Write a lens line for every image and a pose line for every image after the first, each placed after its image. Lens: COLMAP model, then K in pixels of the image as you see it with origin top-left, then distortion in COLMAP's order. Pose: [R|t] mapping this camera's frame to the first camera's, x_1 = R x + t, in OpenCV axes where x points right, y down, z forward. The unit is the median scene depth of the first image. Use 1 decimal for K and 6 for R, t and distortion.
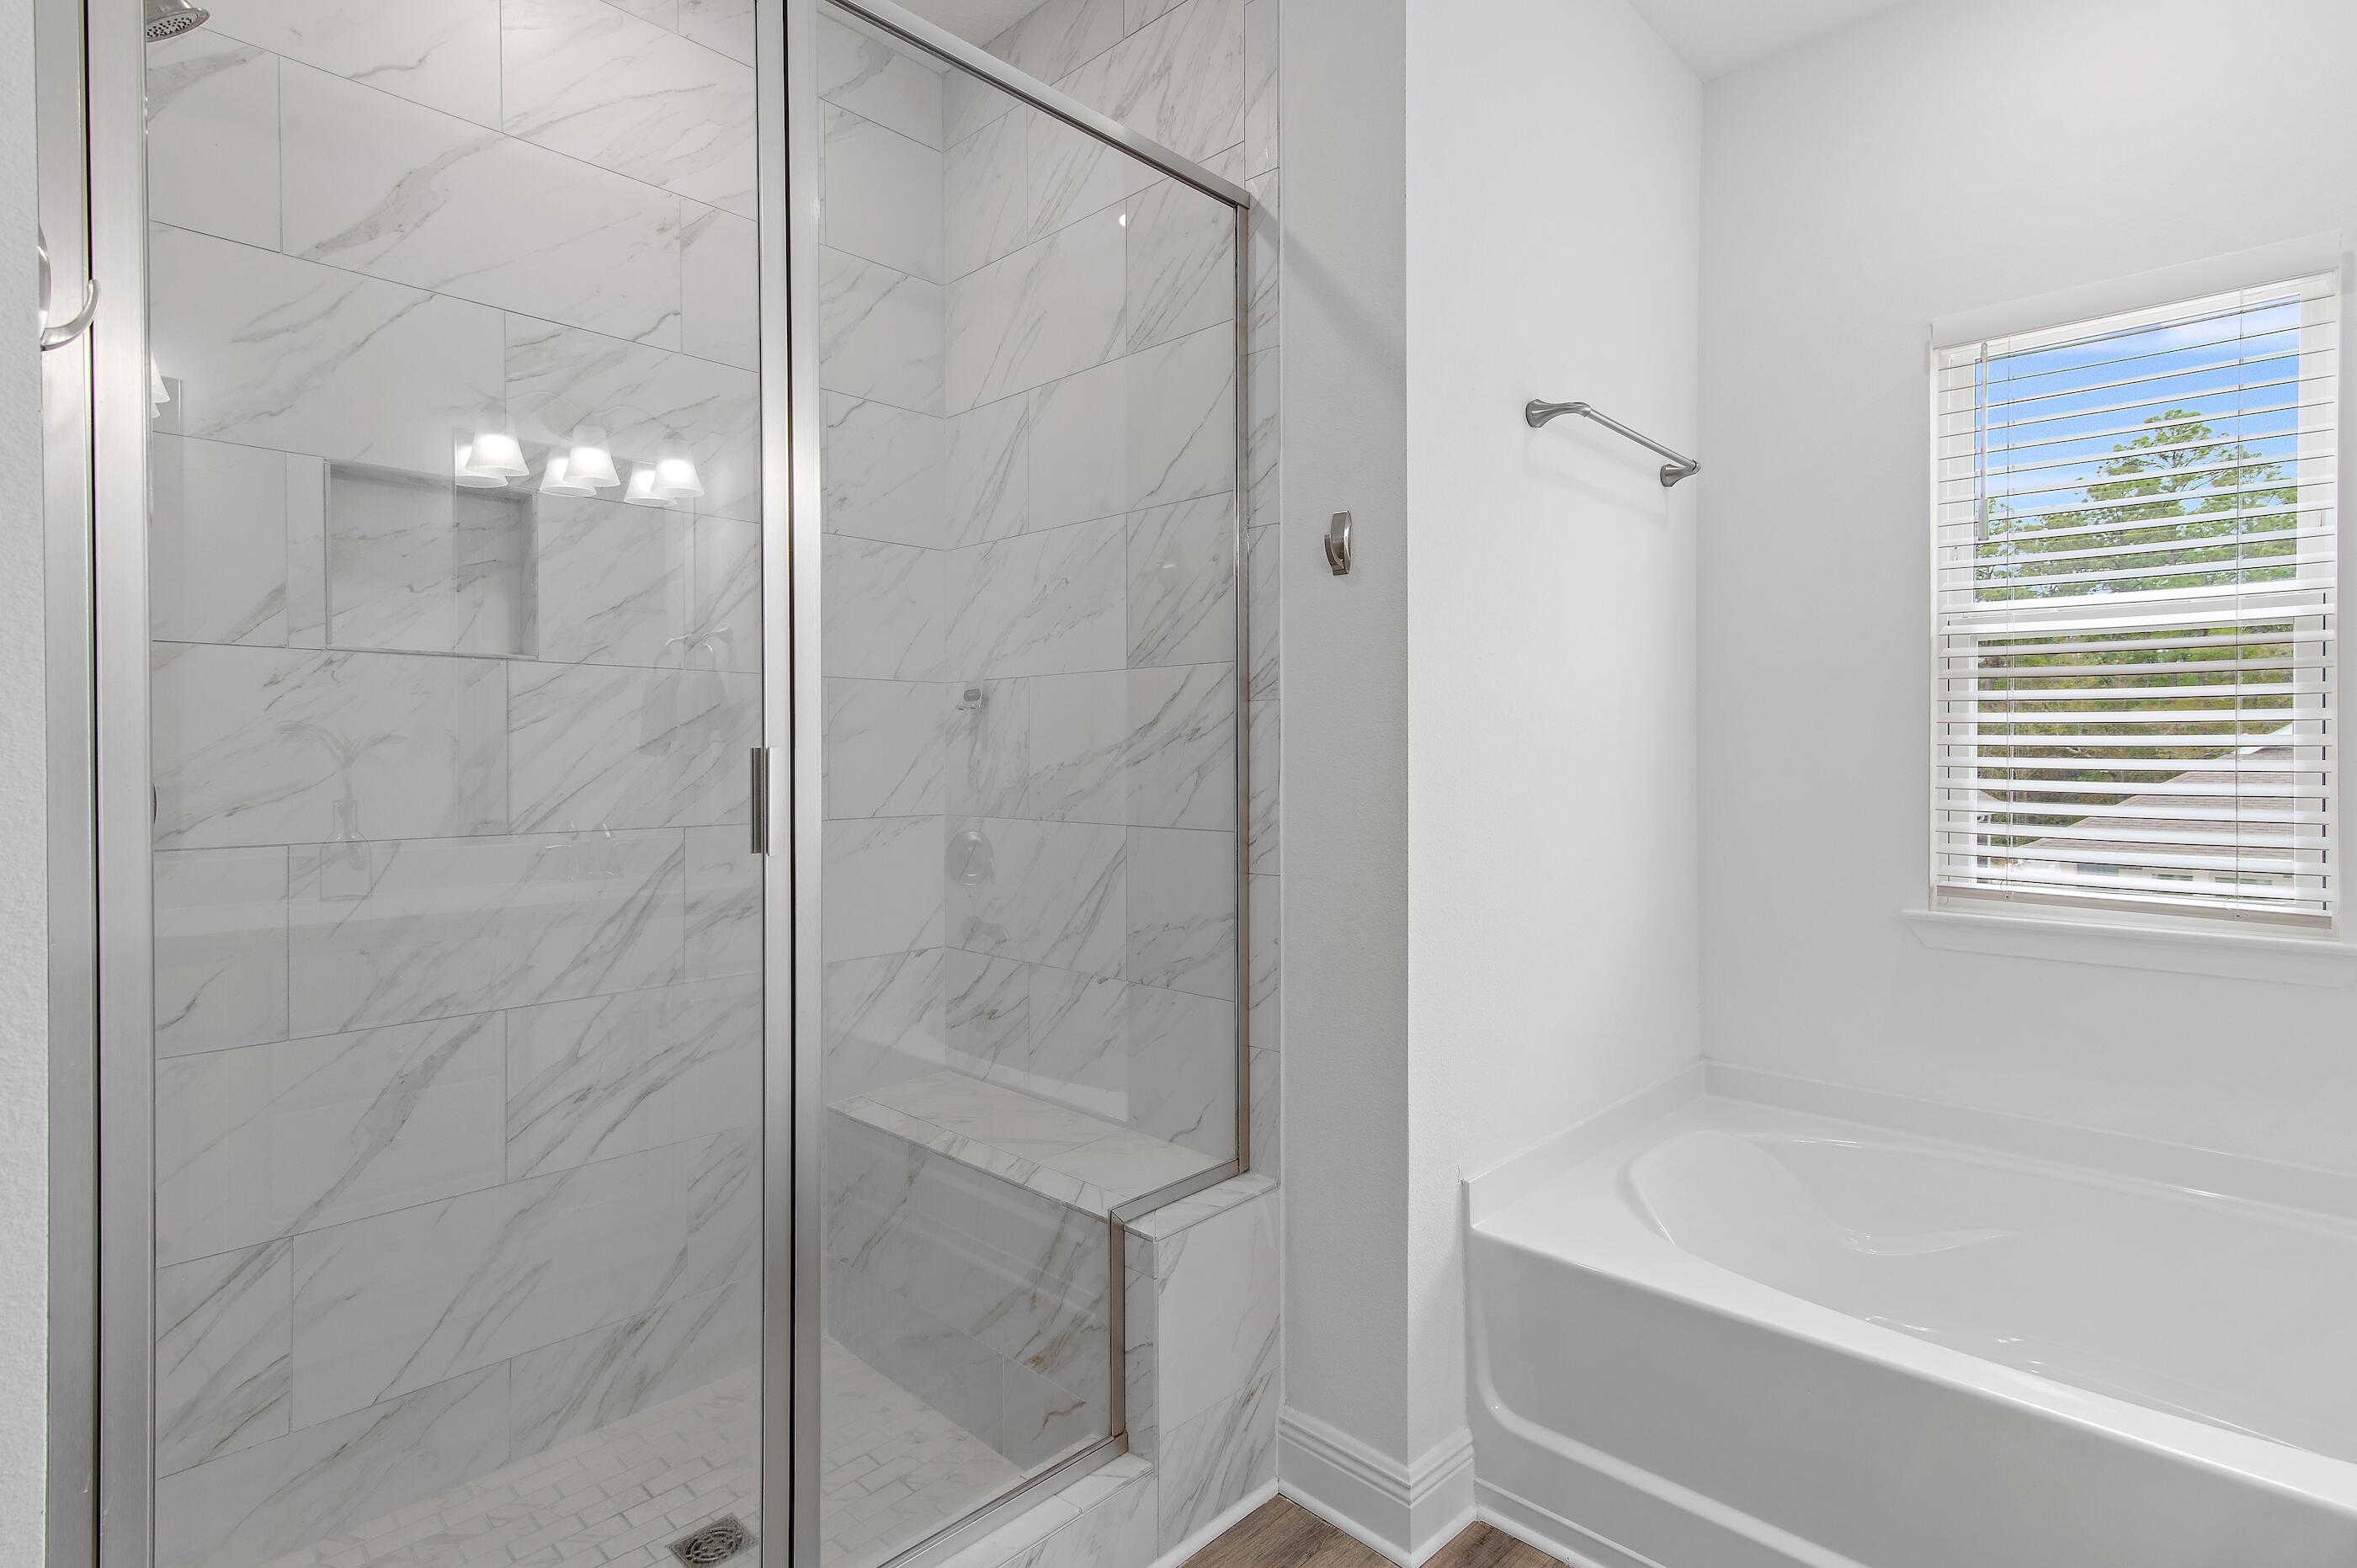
lens RADIAL K [[1157.1, 0, 1186.5], [0, 1157.1, 760.8], [0, 0, 1]] dist [0.015194, 0.000283]
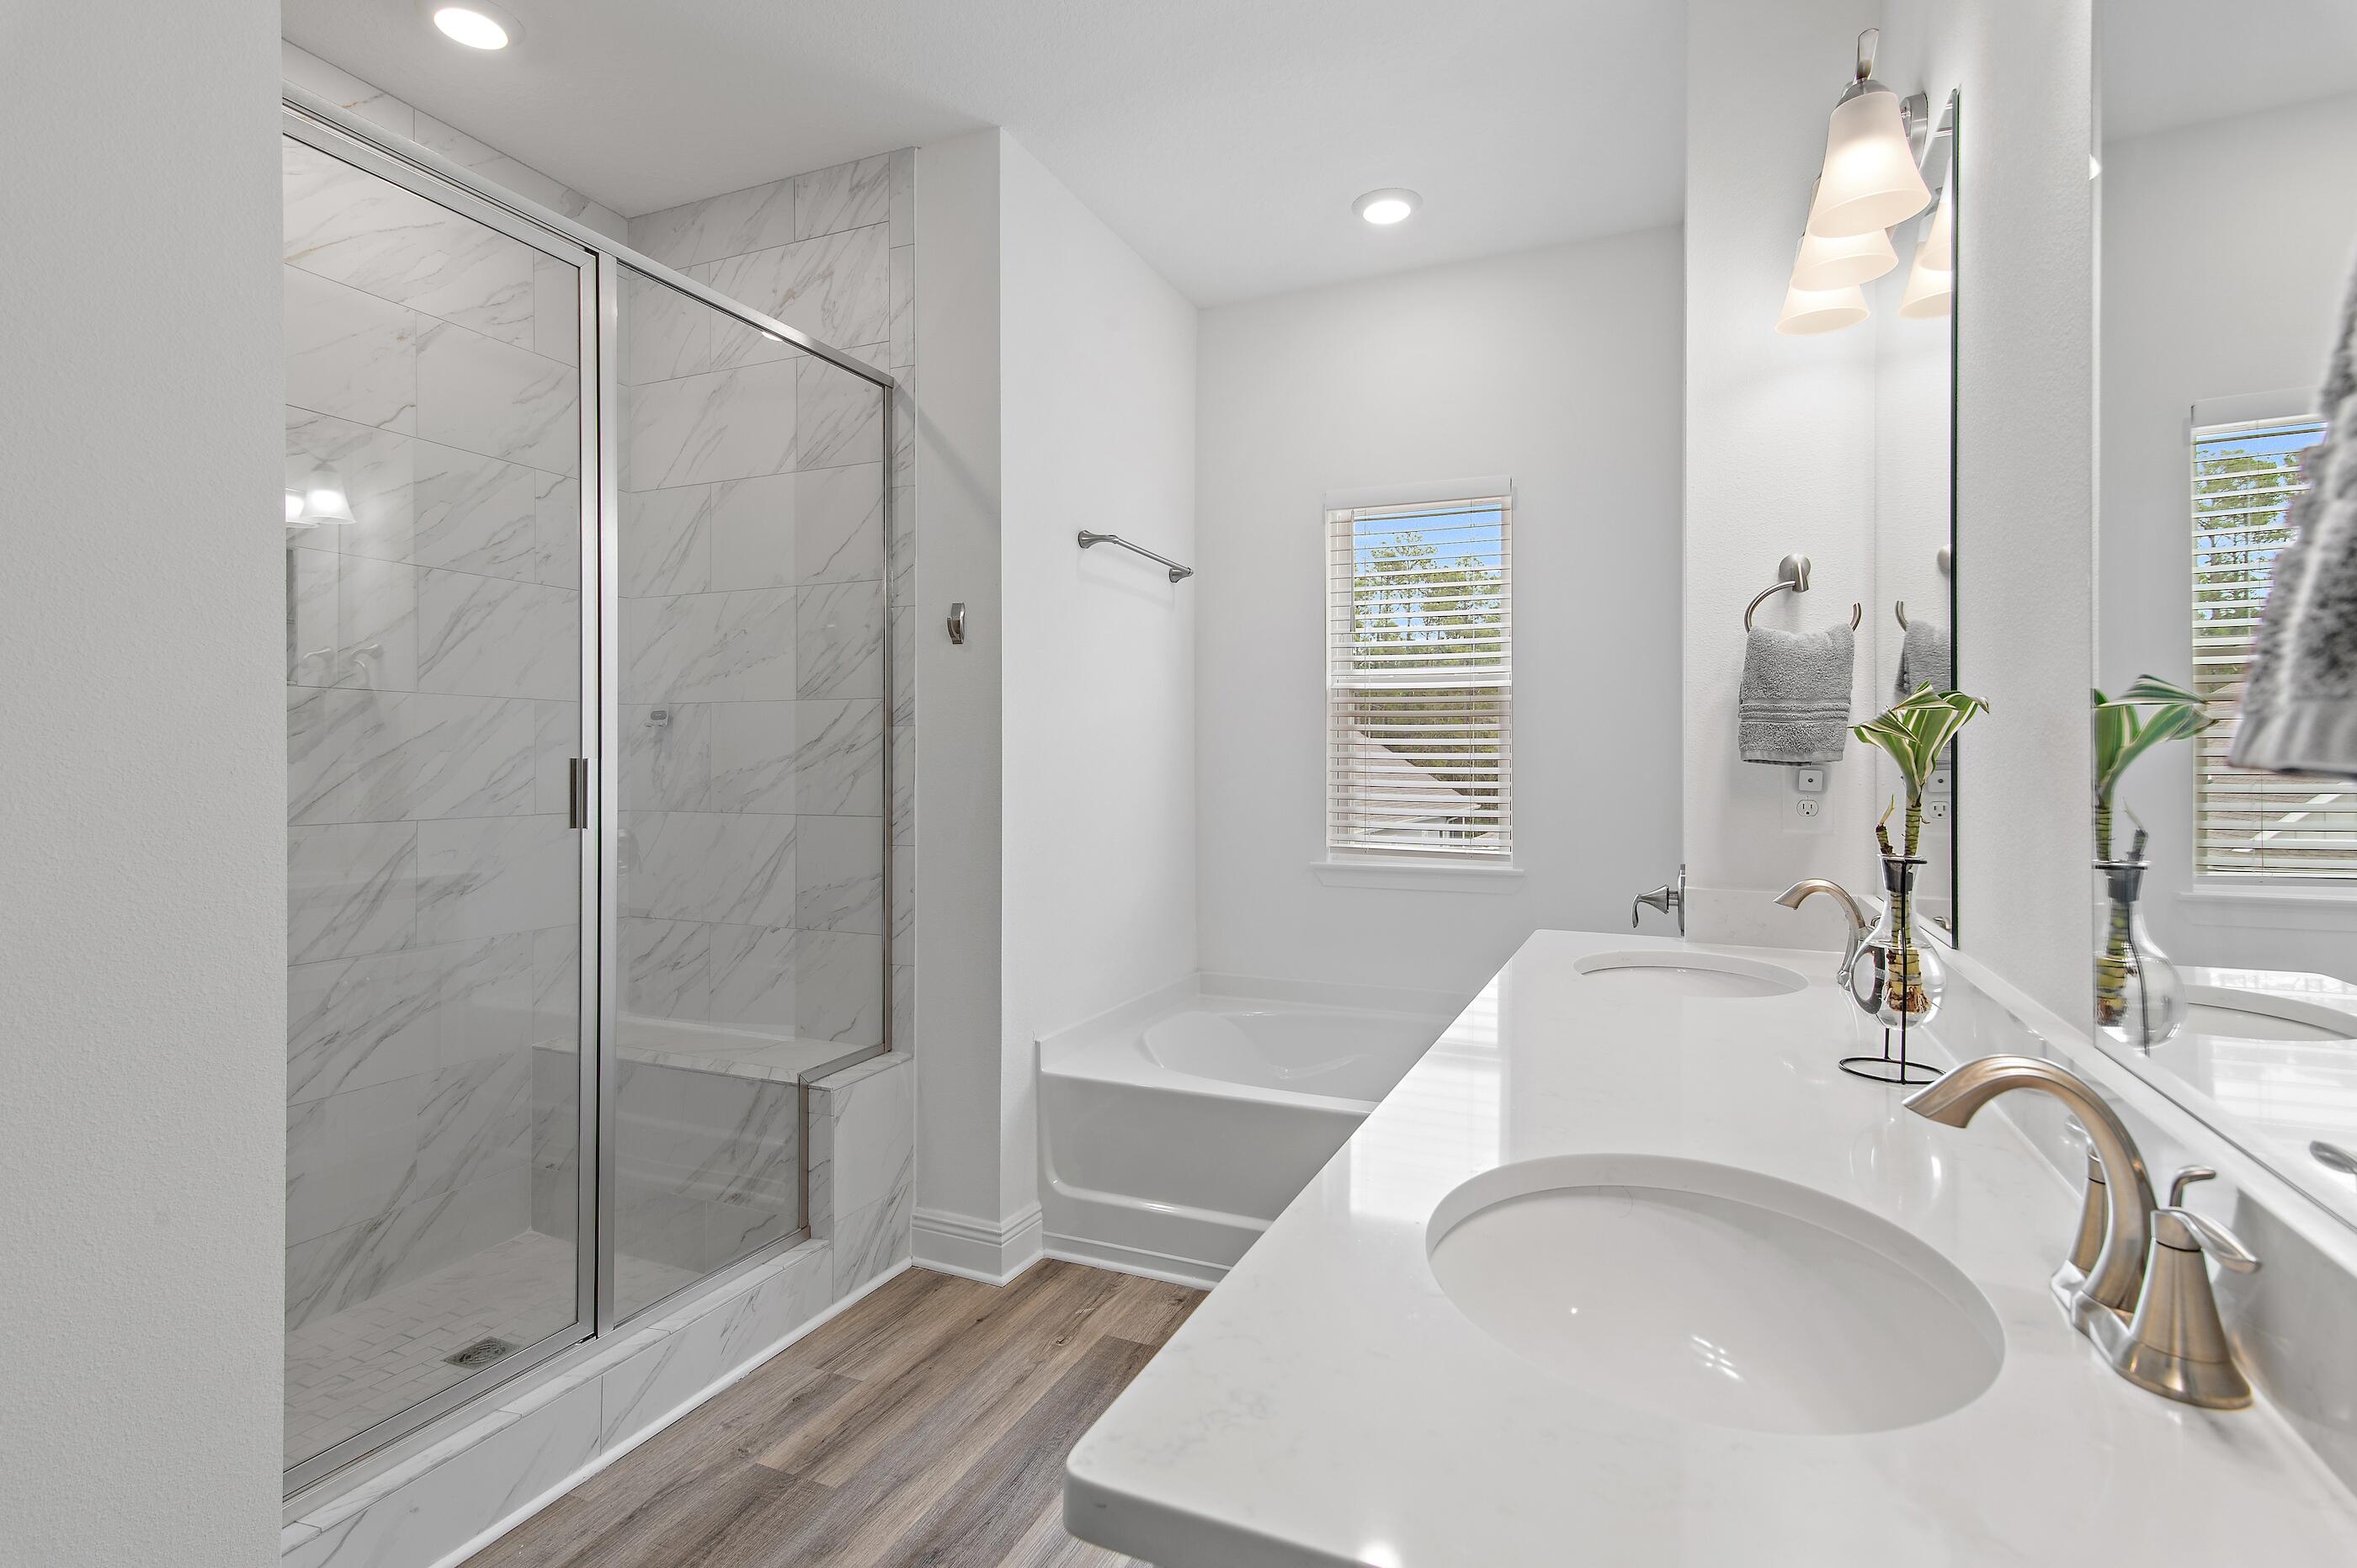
lens RADIAL K [[1157.1, 0, 1186.5], [0, 1157.1, 760.8], [0, 0, 1]] dist [0.015194, 0.000283]
pose [[0.936883, 0.002868, 0.349632, -0.107820], [-0.000890, 0.999983, -0.005819, -0.000045], [-0.349642, 0.005141, 0.936869, -0.485763]]
